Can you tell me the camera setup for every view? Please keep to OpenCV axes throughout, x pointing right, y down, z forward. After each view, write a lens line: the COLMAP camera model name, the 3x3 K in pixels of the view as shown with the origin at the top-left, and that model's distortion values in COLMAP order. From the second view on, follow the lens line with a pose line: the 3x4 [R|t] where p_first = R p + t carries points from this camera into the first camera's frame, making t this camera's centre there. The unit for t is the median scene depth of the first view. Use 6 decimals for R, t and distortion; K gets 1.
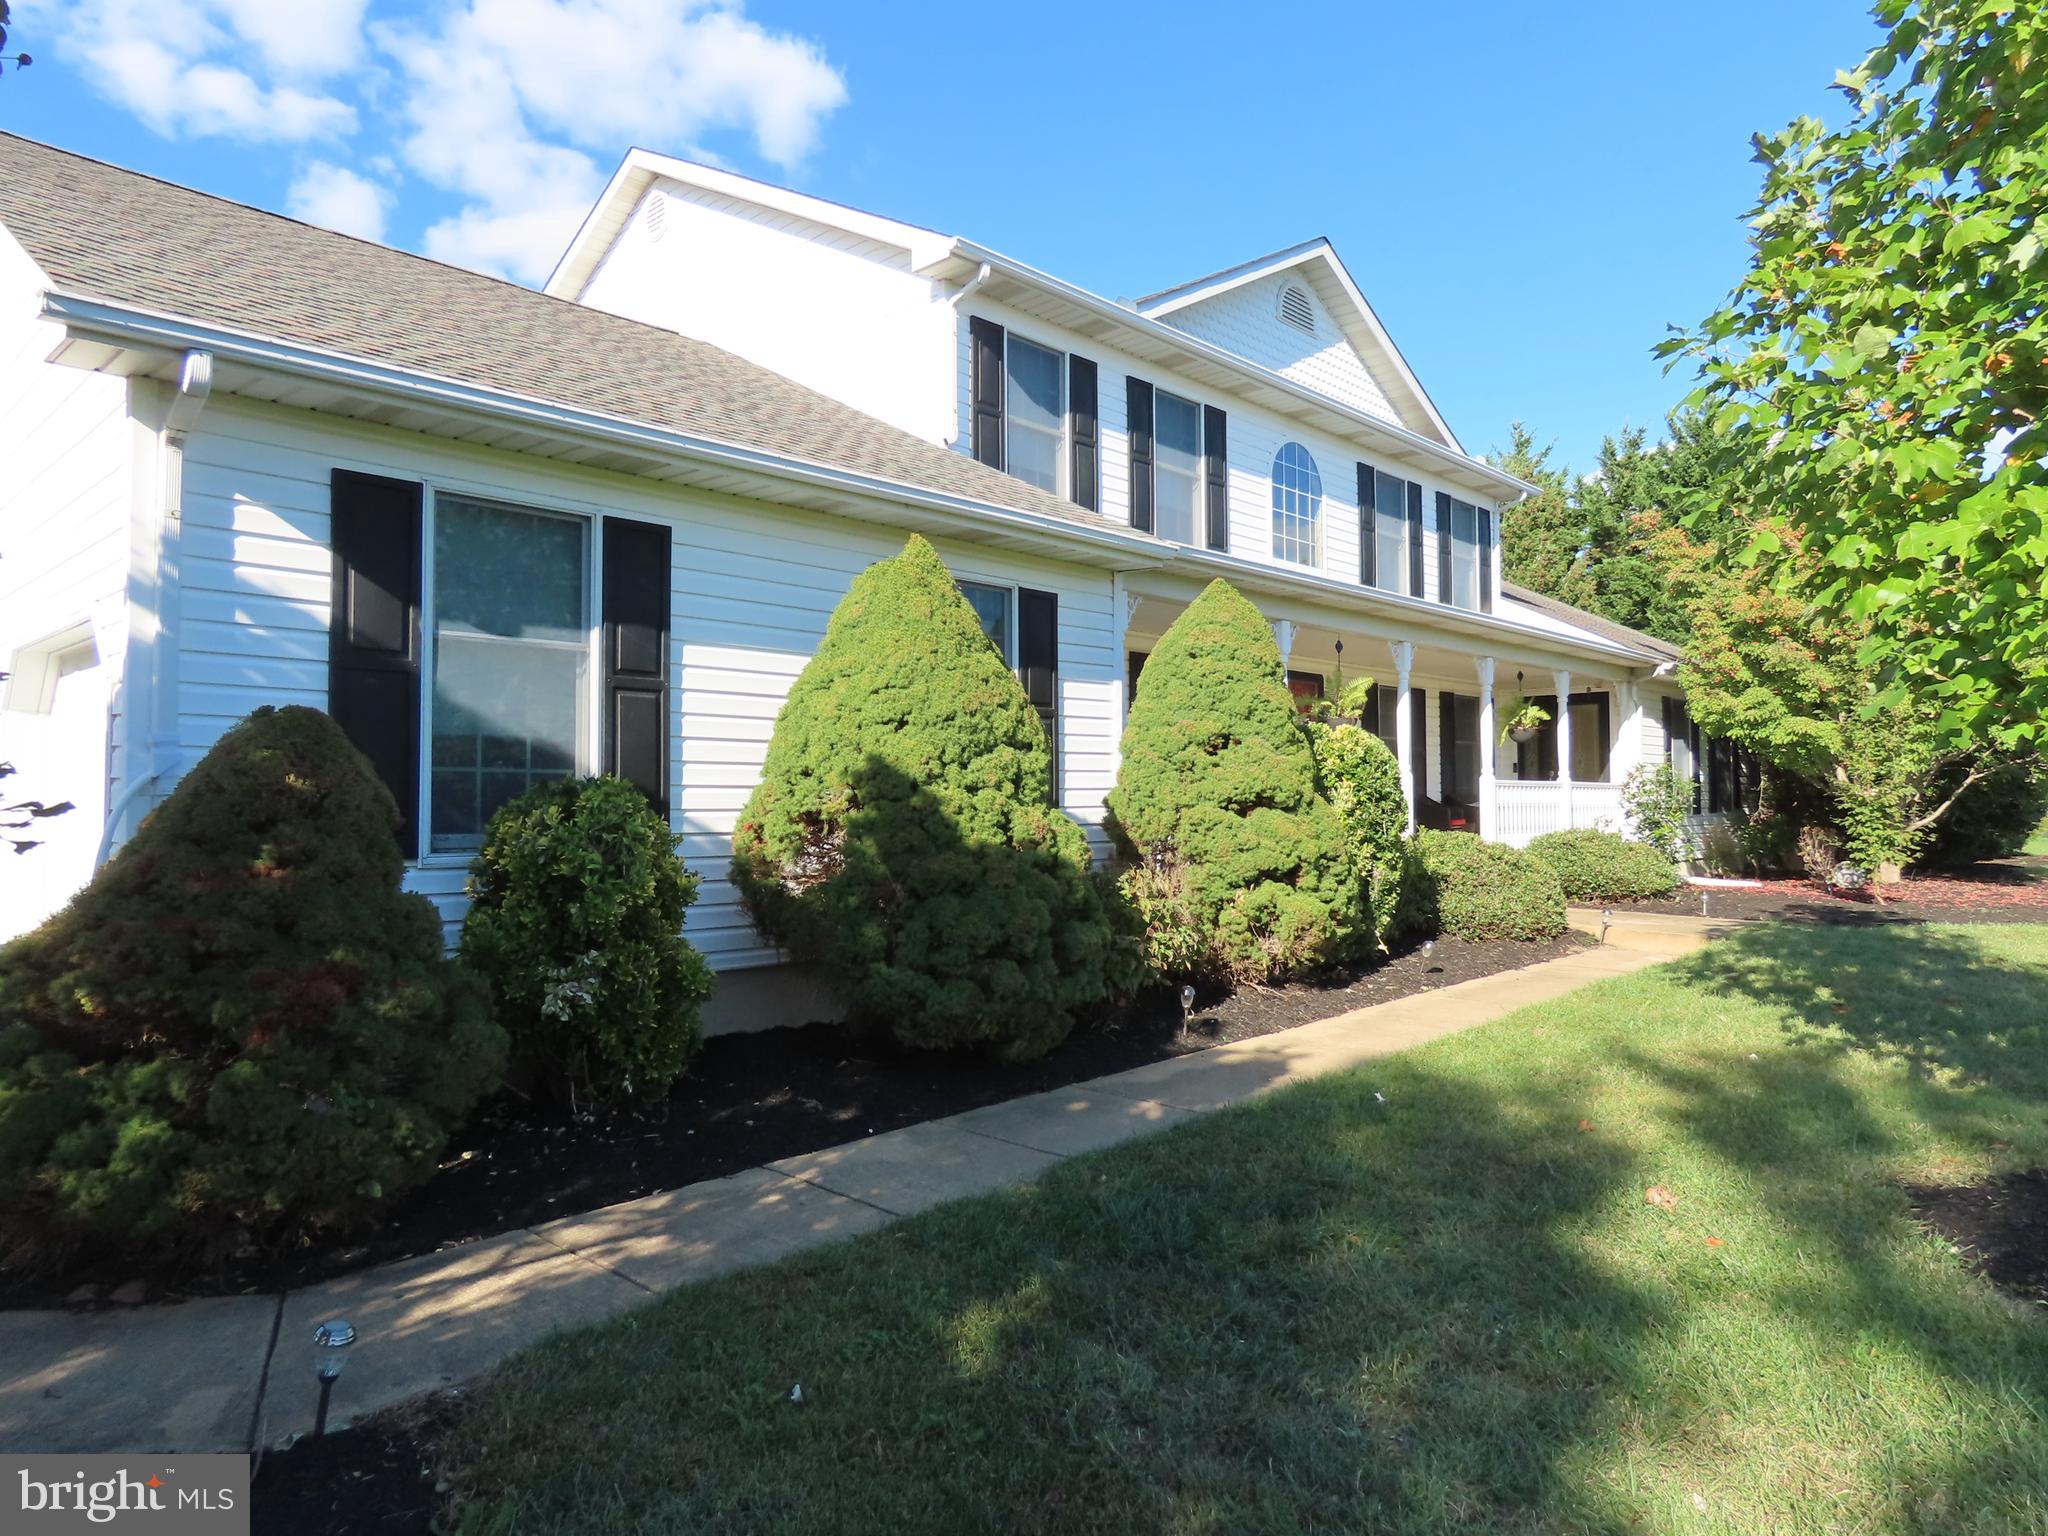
lens RADIAL K [[1283.7, 0, 1023.5], [0, 1283.7, 773.1], [0, 0, 1]] dist [0.008513, -0.024371]
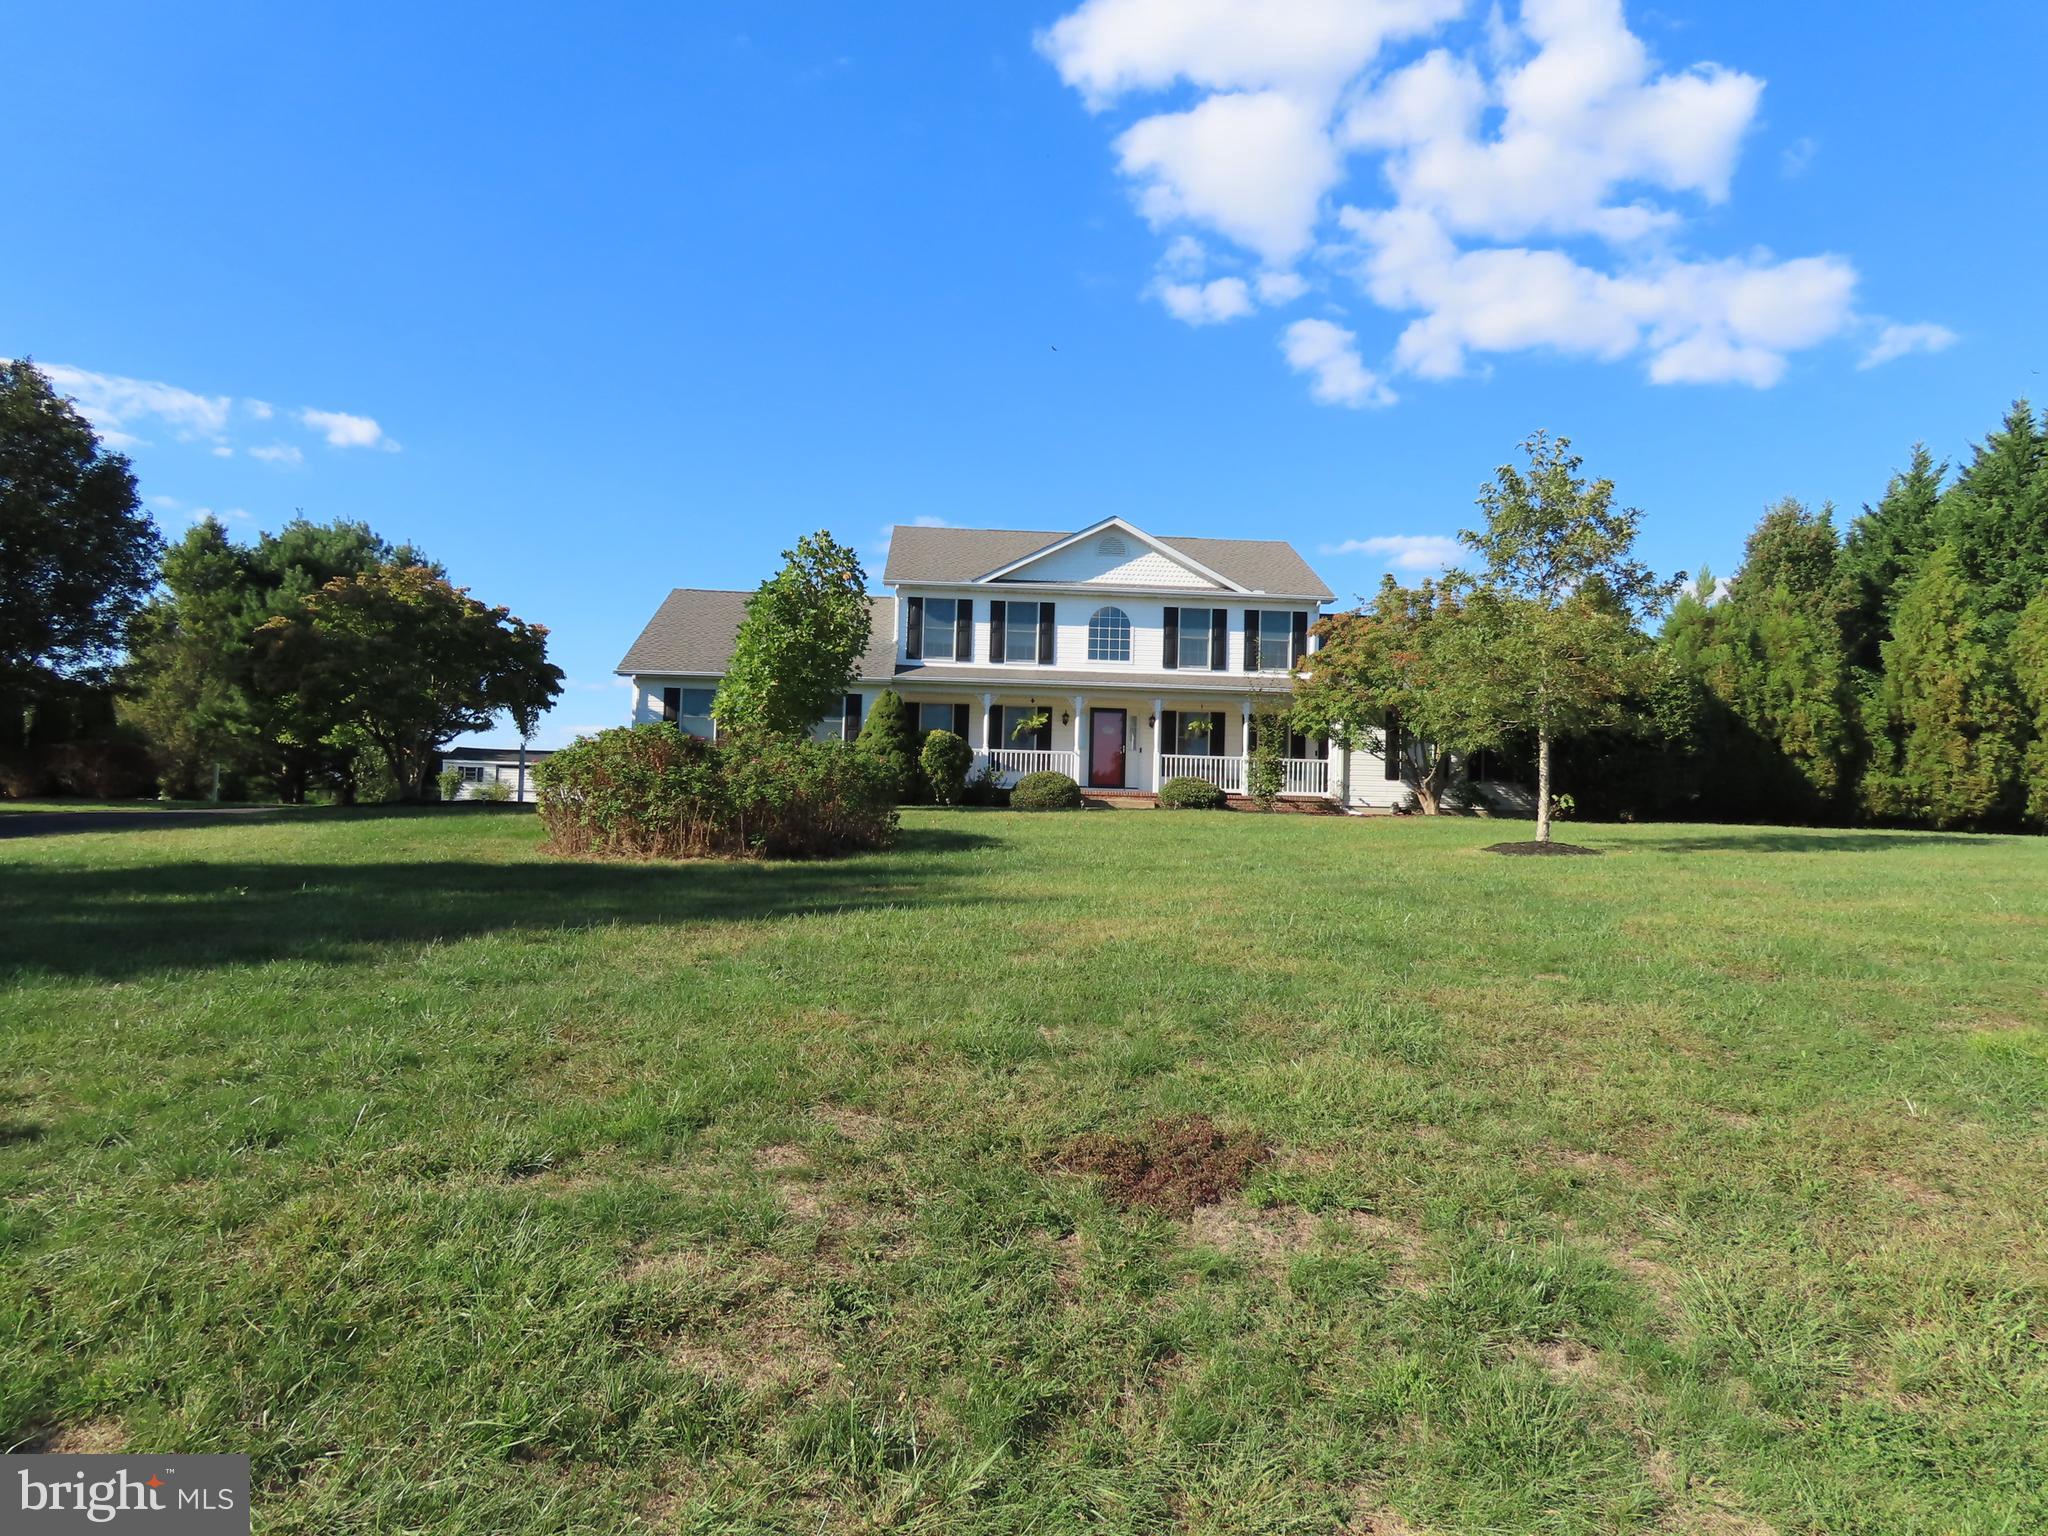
lens RADIAL K [[1283.7, 0, 1023.5], [0, 1283.7, 773.1], [0, 0, 1]] dist [0.008513, -0.024371]
pose [[0.684847, 0.000947, -0.728686, 1.744160], [-0.021912, 0.999574, -0.019294, 0.078086], [0.728358, 0.029180, 0.684576, -0.629288]]
